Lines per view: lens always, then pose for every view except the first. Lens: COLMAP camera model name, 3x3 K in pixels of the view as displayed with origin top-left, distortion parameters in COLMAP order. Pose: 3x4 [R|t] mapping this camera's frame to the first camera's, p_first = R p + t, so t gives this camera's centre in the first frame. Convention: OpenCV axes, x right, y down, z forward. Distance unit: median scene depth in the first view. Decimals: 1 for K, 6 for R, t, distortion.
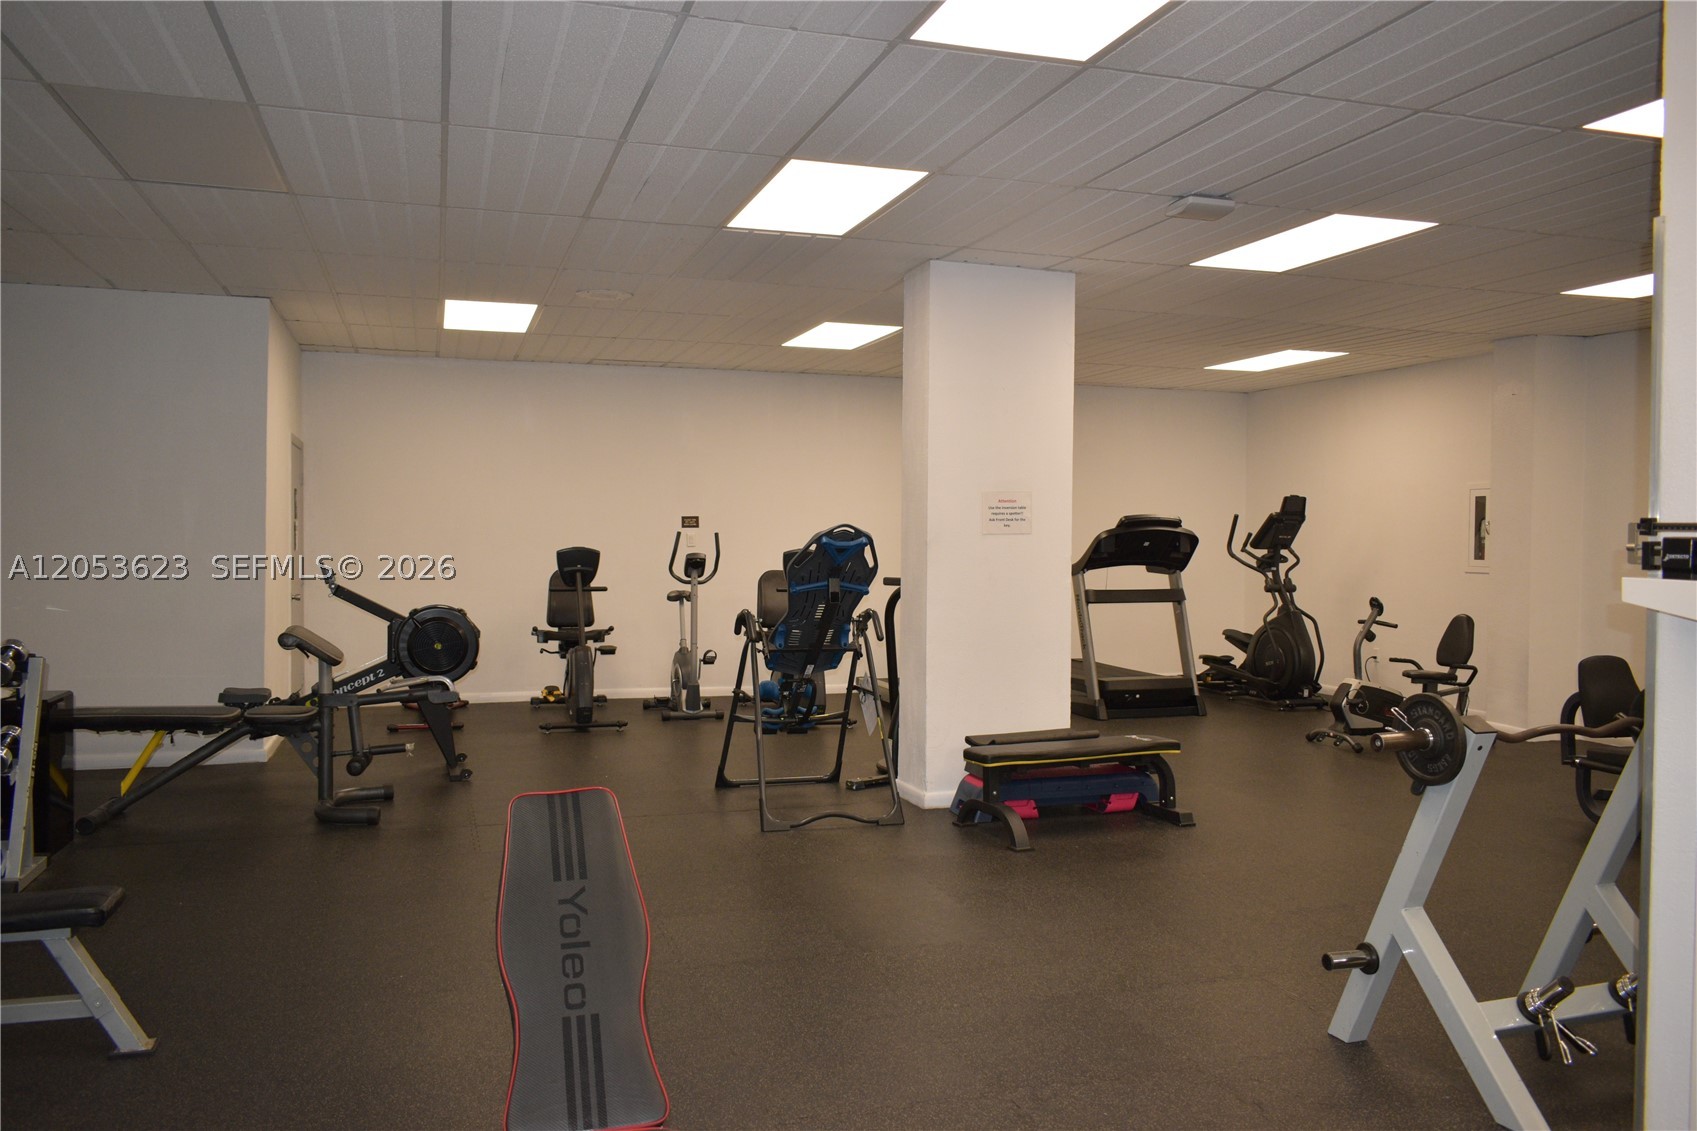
lens RADIAL K [[1314.7, 0, 849.5], [0, 1314.7, 561.7], [0, 0, 1]] dist [-0.016688, 0.003991]
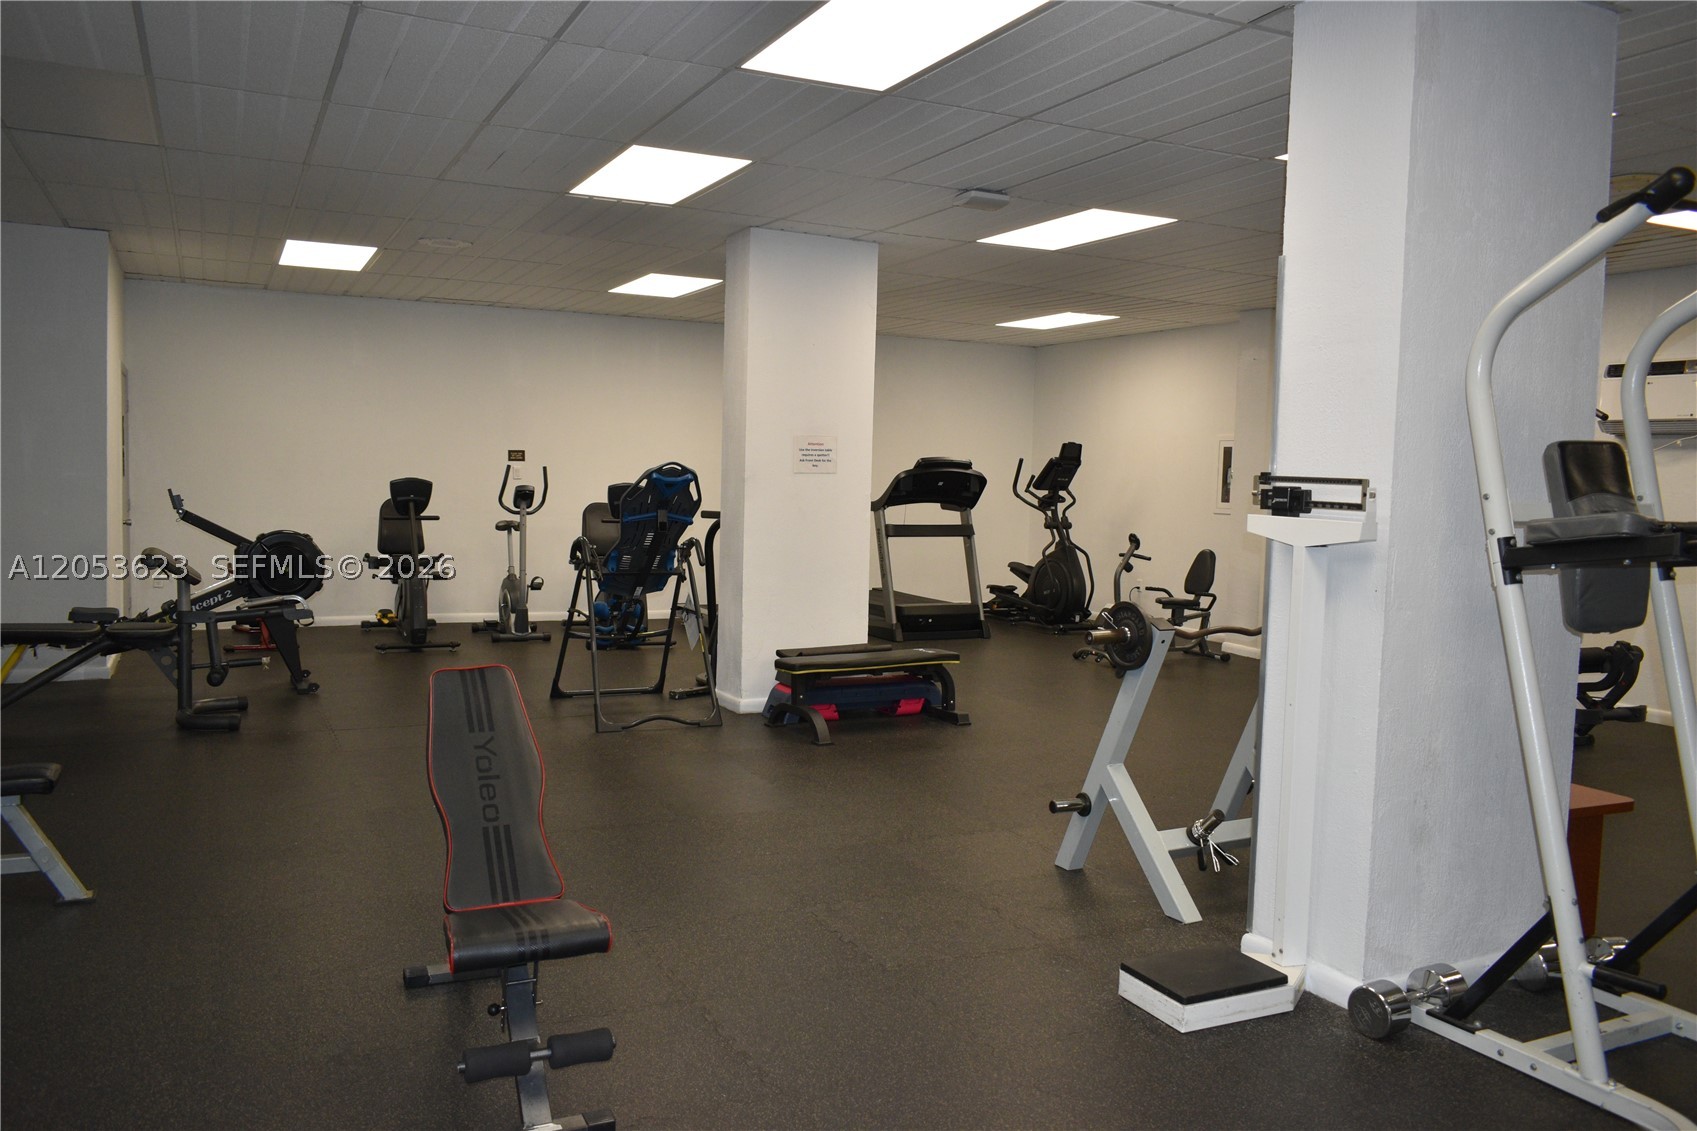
lens RADIAL K [[1314.7, 0, 849.5], [0, 1314.7, 561.7], [0, 0, 1]] dist [-0.016688, 0.003991]
pose [[0.989494, 0.008073, 0.144349, -0.013939], [-0.015088, 0.998754, 0.047569, 0.000874], [-0.143785, -0.049247, 0.988383, -0.129622]]
